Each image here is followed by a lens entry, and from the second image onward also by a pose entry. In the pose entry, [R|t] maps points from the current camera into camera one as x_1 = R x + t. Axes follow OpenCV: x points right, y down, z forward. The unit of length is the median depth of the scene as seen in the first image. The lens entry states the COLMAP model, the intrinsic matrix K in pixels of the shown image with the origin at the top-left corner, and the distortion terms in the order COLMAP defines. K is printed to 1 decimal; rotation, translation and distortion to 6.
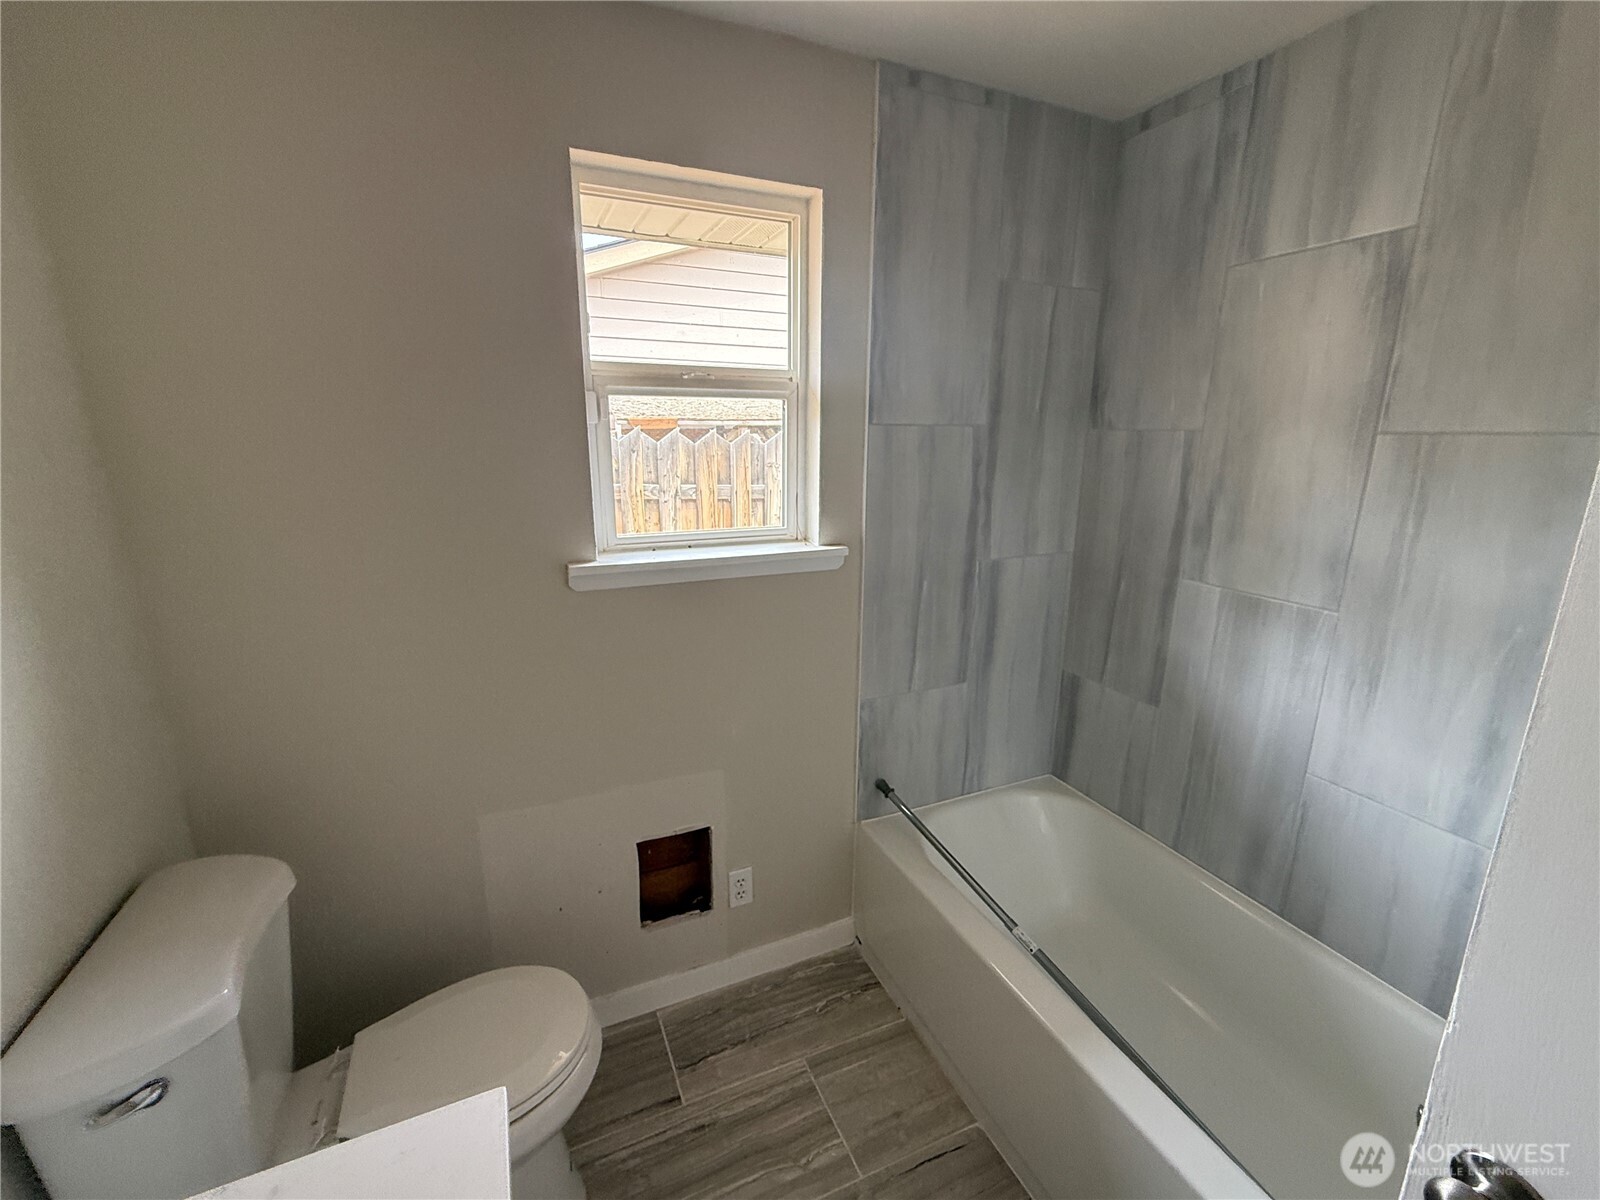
lens RADIAL K [[673.5, 0, 801.2], [0, 673.5, 595.1], [0, 0, 1]] dist [0.000435, 0.000111]
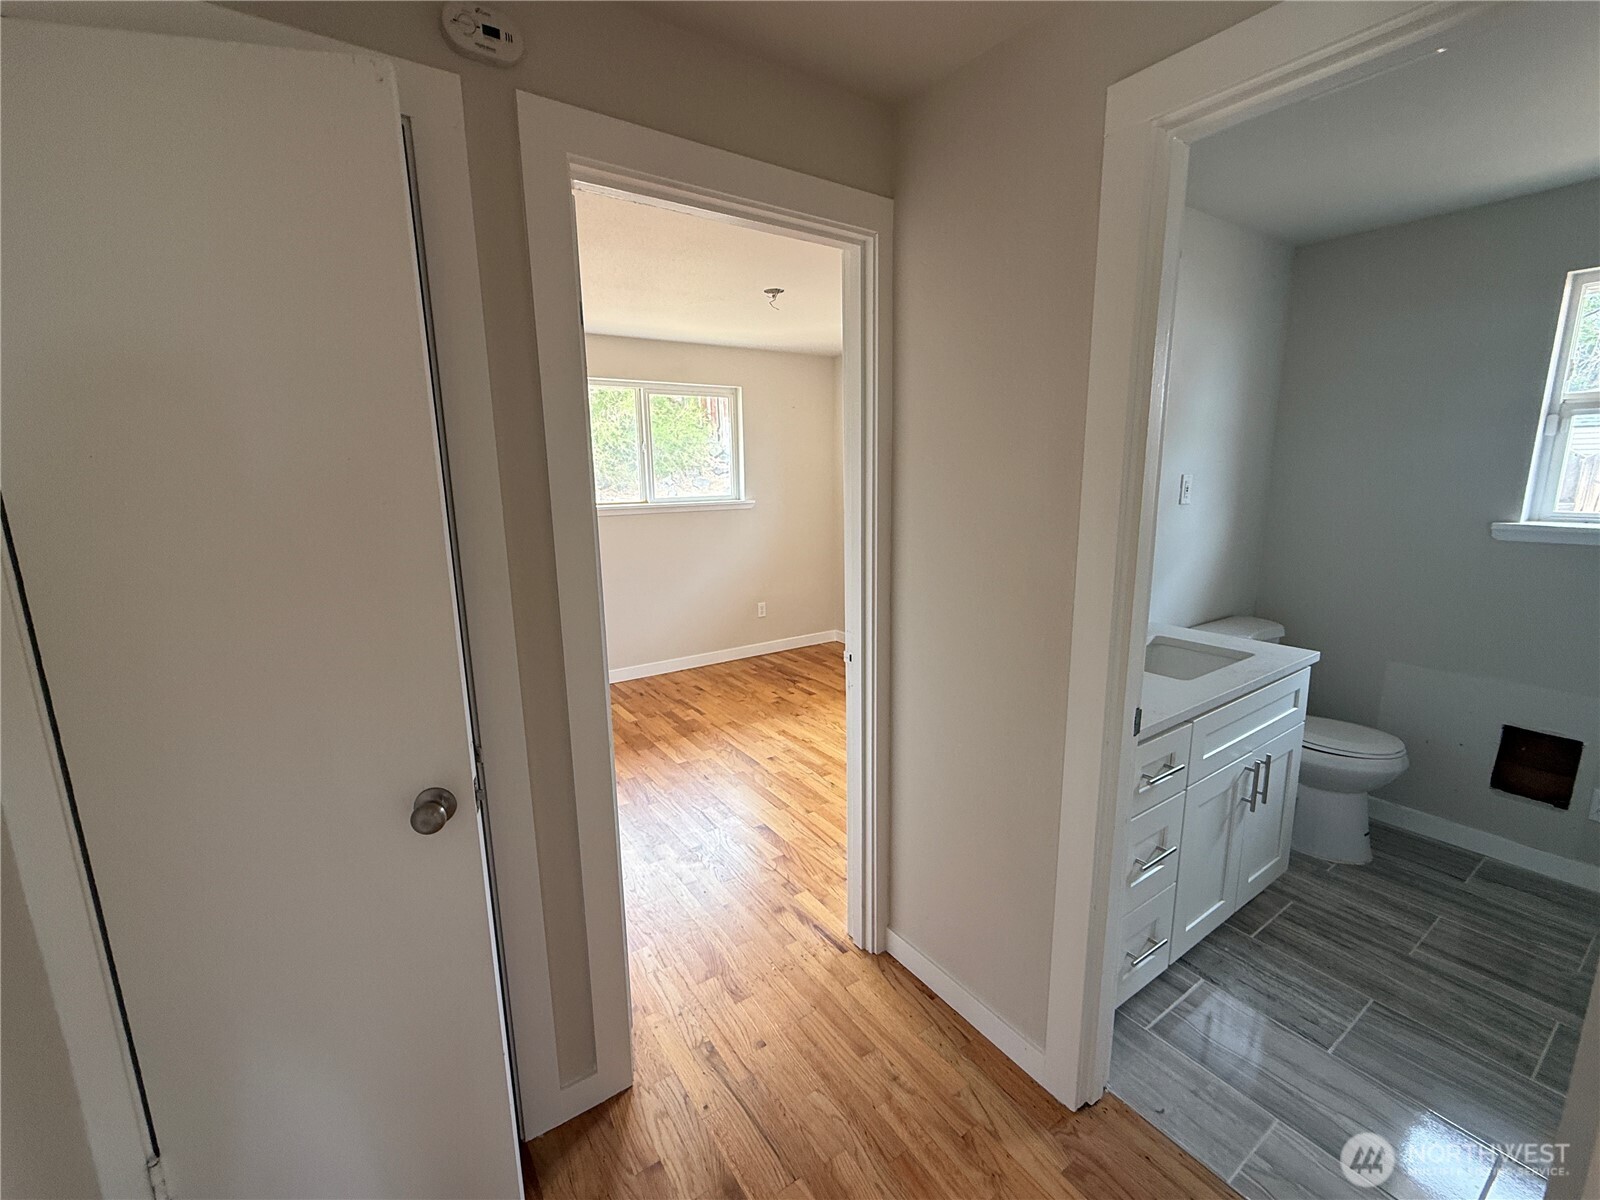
lens RADIAL K [[673.5, 0, 791.8], [0, 673.5, 604.2], [0, 0, 1]] dist [0.000435, 0.000111]
pose [[0.172410, 0.176365, -0.969108, 0.839910], [-0.222258, 0.965434, 0.136156, 0.259910], [0.959623, 0.191917, 0.205649, -0.802576]]
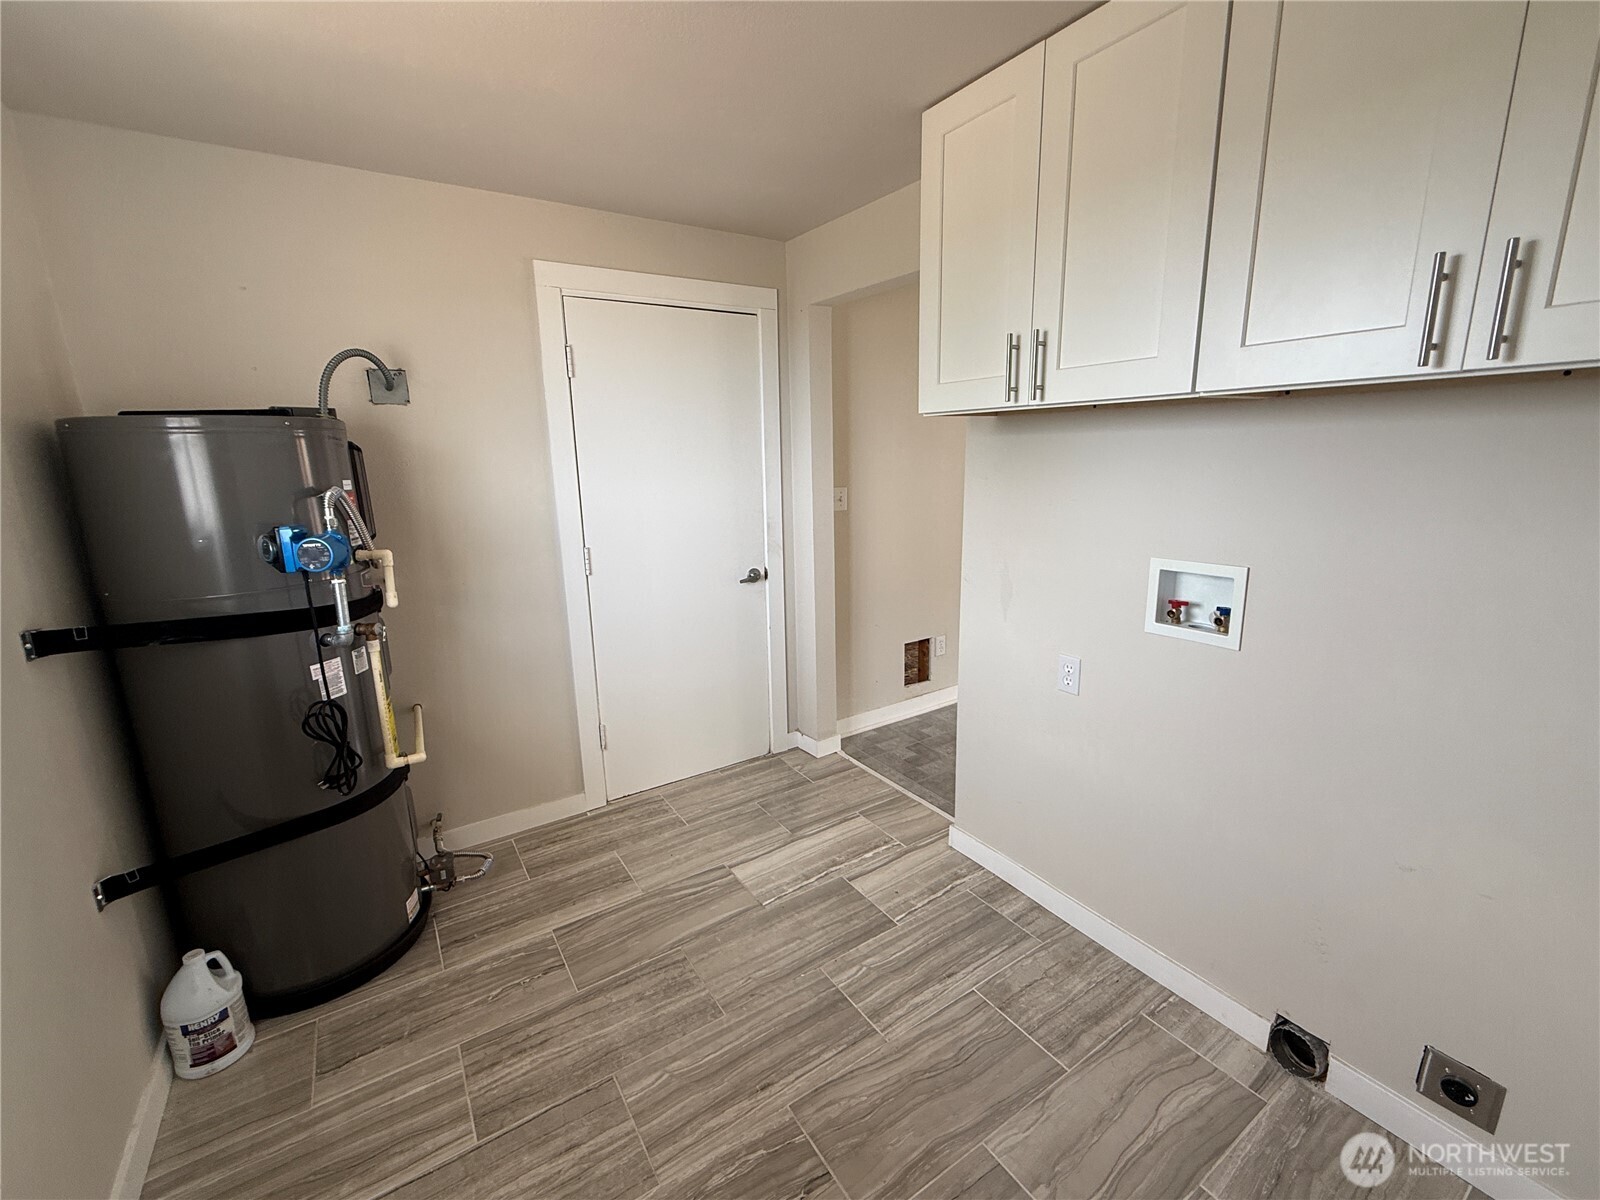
lens RADIAL K [[673.5, 0, 808.3], [0, 673.5, 598.5], [0, 0, 1]] dist [0.000435, 0.000111]
pose [[-0.986220, 0.044006, -0.159481, -0.031054], [-0.030984, 0.897791, 0.439331, -0.129036], [0.162514, 0.438219, -0.884055, 0.594666]]
